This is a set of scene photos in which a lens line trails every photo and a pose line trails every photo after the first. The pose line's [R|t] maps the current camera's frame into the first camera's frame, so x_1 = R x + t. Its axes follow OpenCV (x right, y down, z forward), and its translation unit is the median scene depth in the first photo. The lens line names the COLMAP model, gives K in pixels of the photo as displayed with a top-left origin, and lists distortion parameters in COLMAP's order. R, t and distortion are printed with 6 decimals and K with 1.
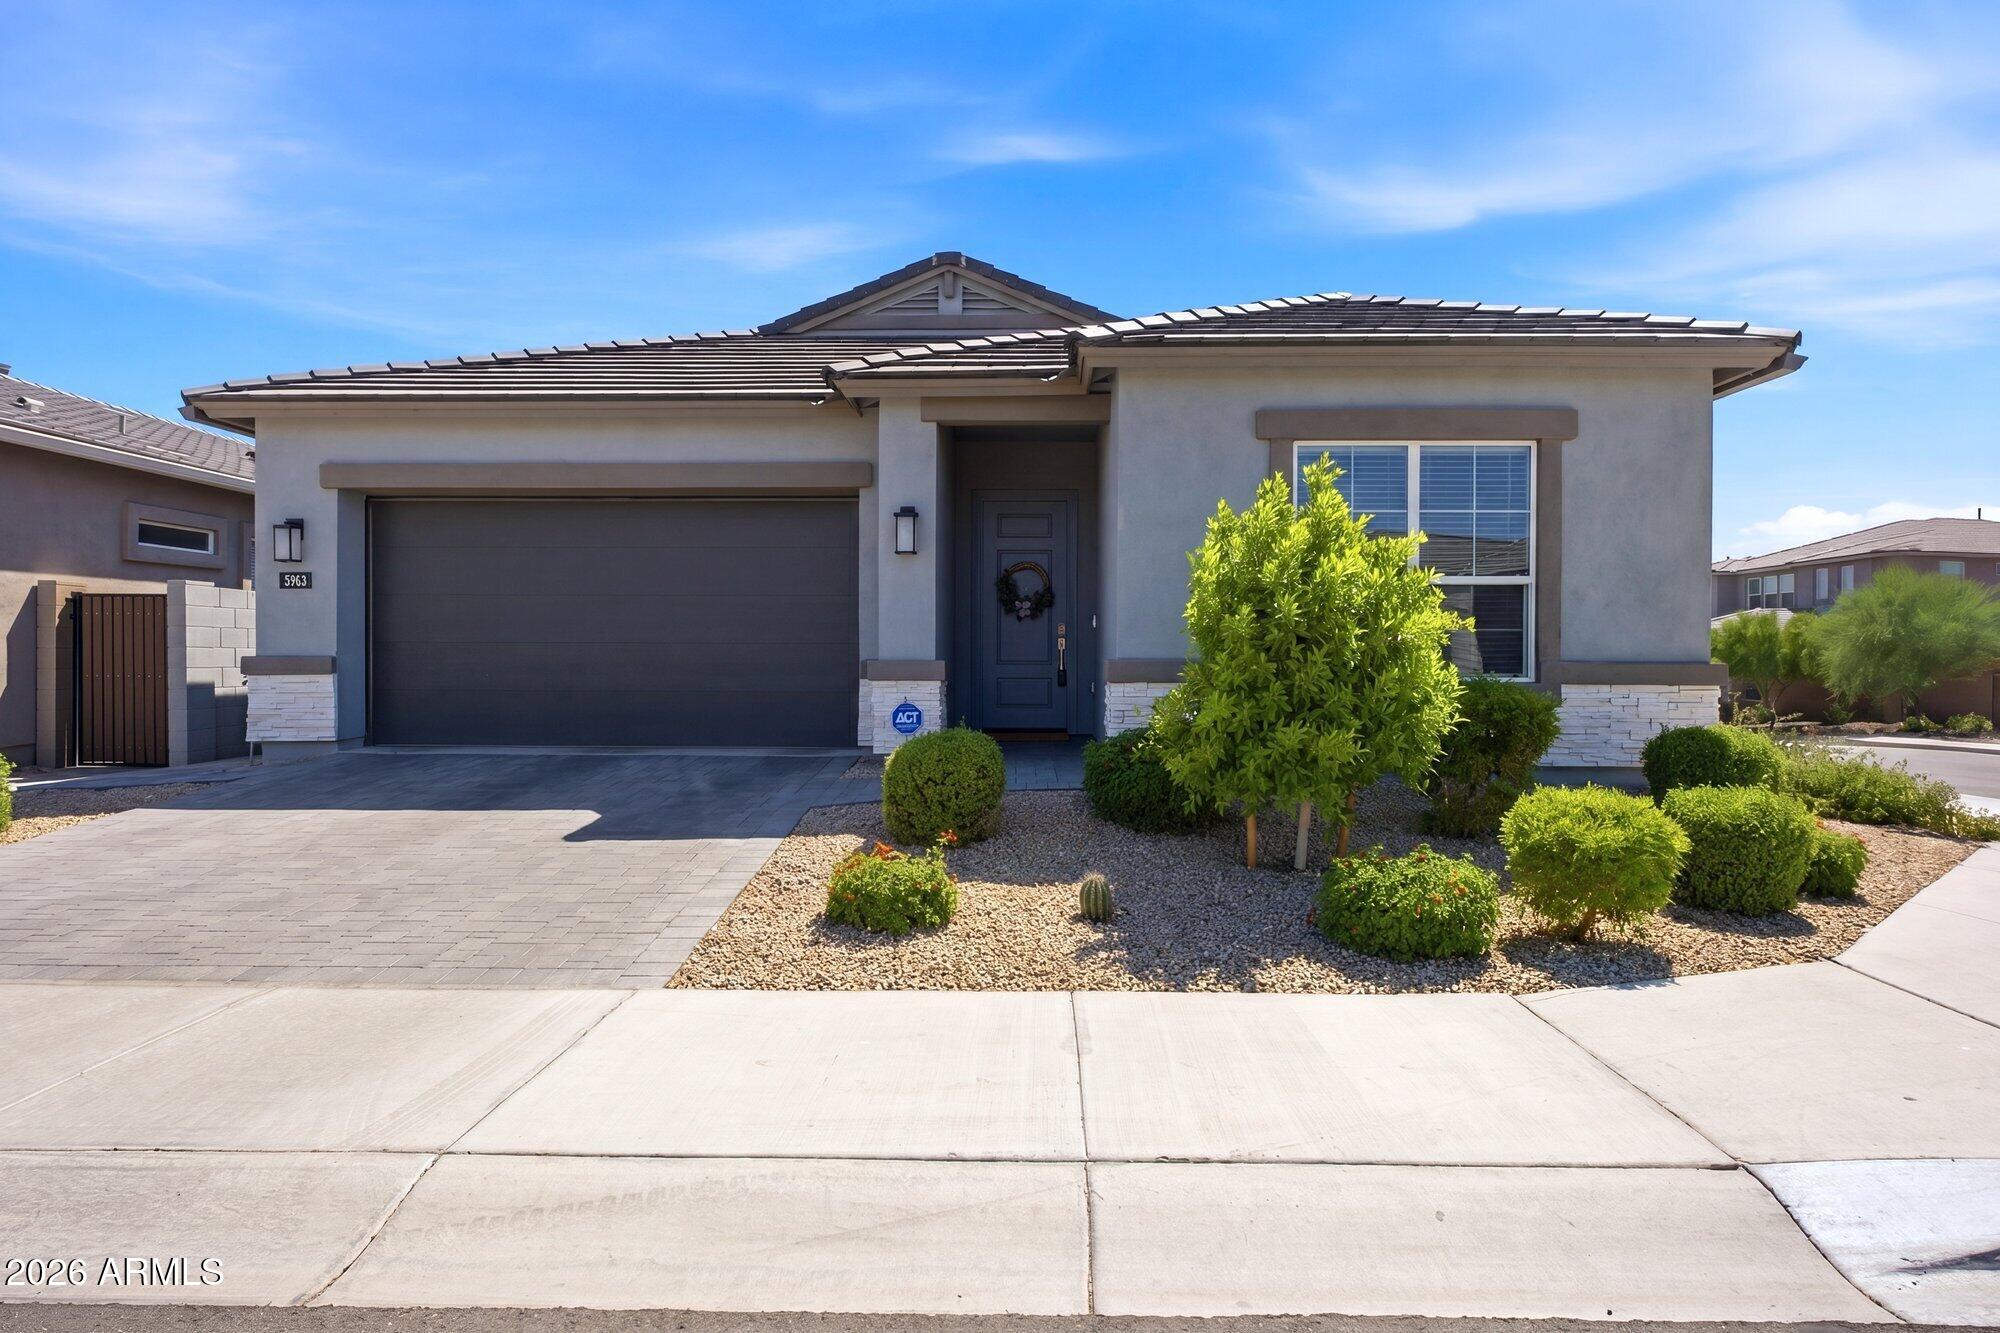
lens RADIAL K [[1140.8, 0, 1000.0], [0, 1140.8, 666.5], [0, 0, 1]] dist [-0.003038, -0.001425]
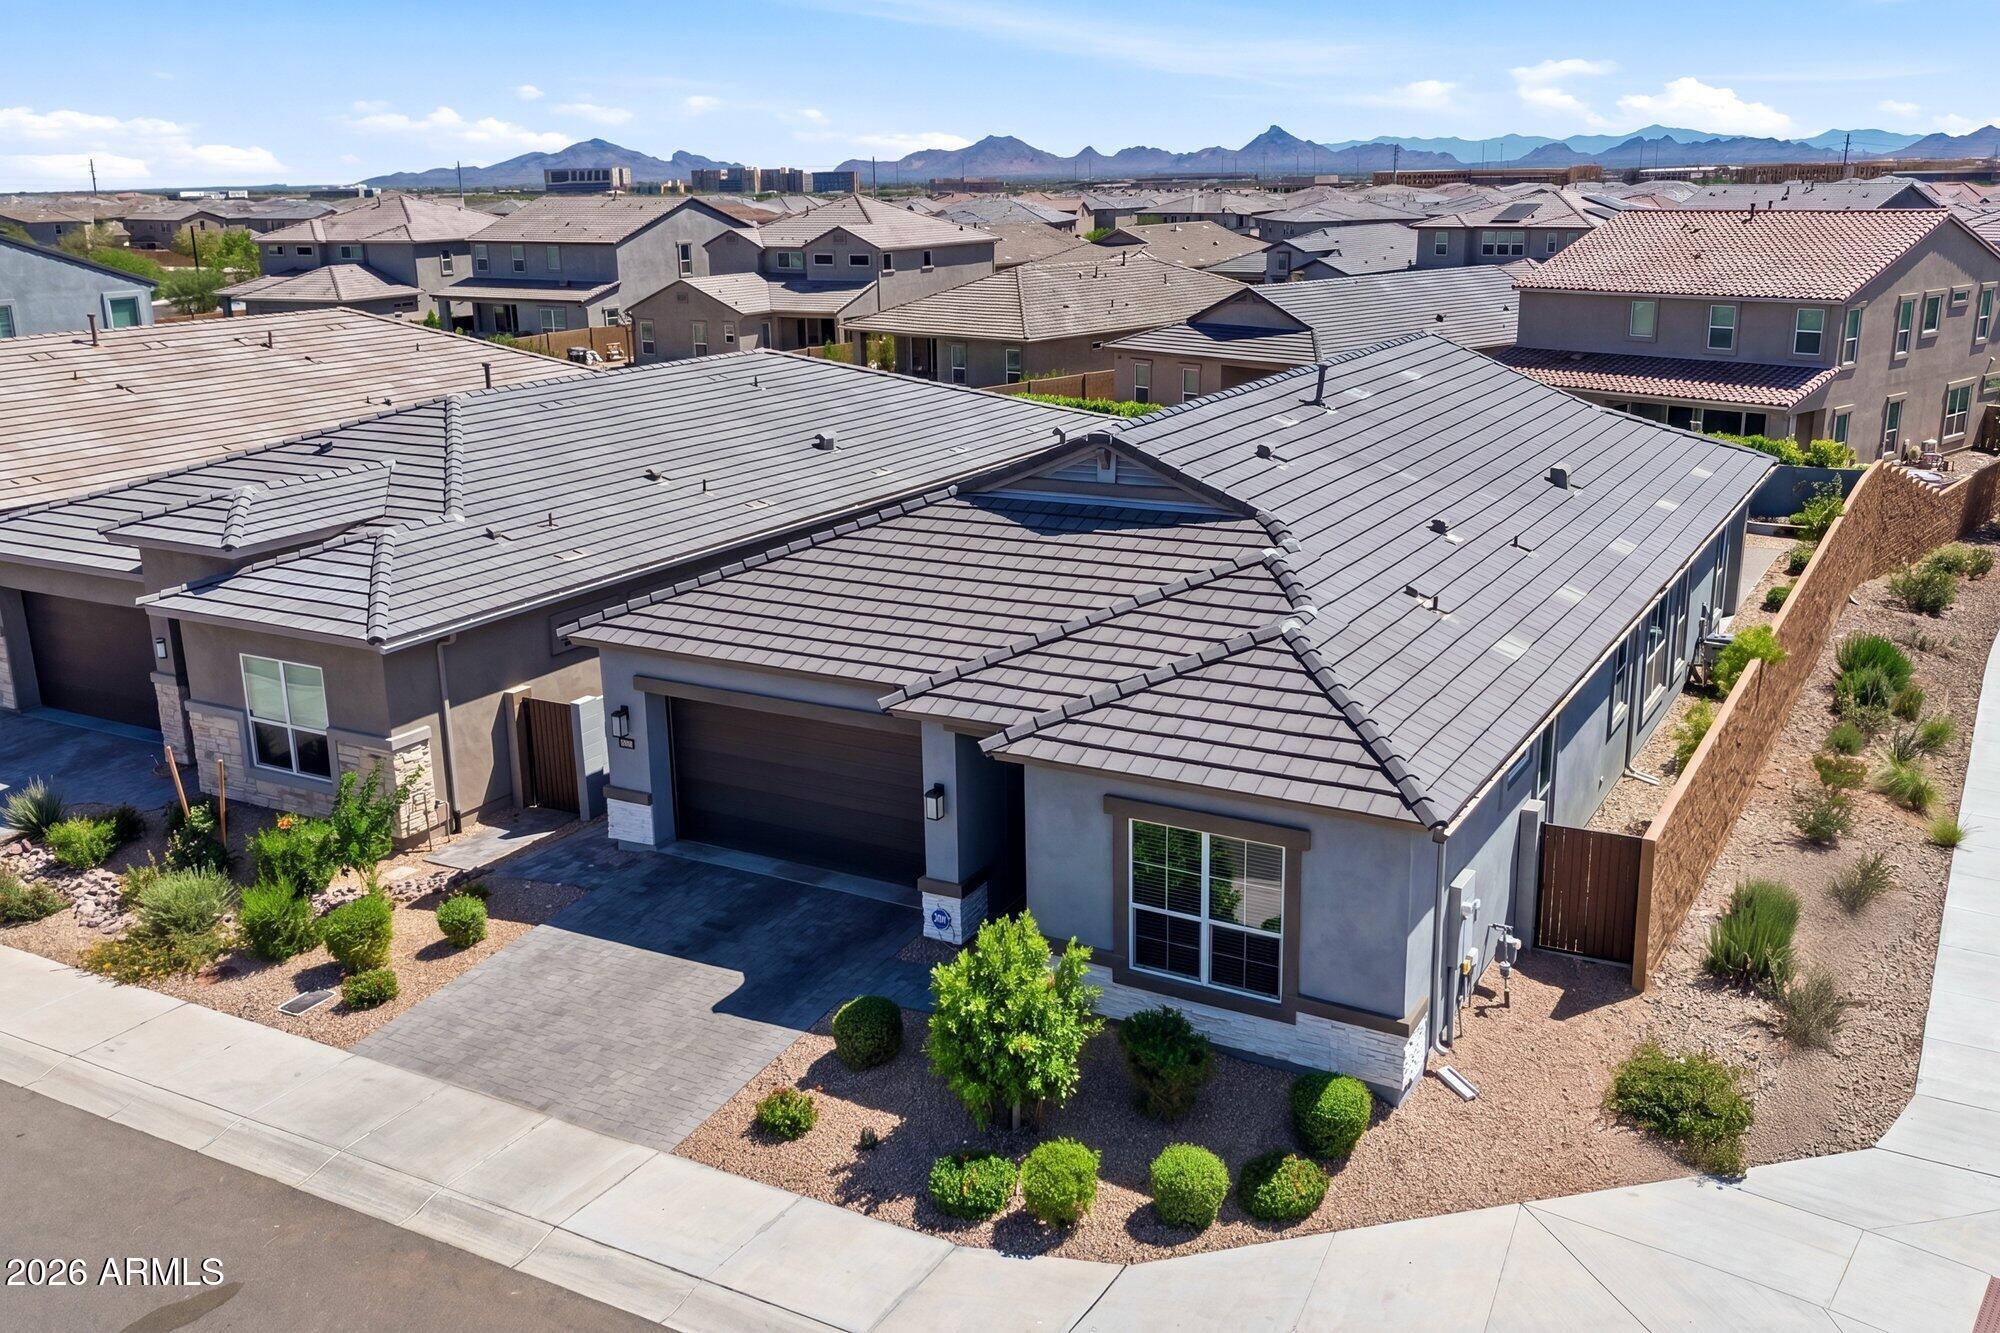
lens RADIAL K [[1756.9, 0, 1000.0], [0, 1756.9, 666.5], [0, 0, 1]] dist [0.061571, -0.000473]
pose [[0.883303, 0.107946, -0.456205, 1.055715], [0.016009, 0.965616, 0.259478, -0.920693], [0.468528, -0.236501, 0.851204, -0.894671]]
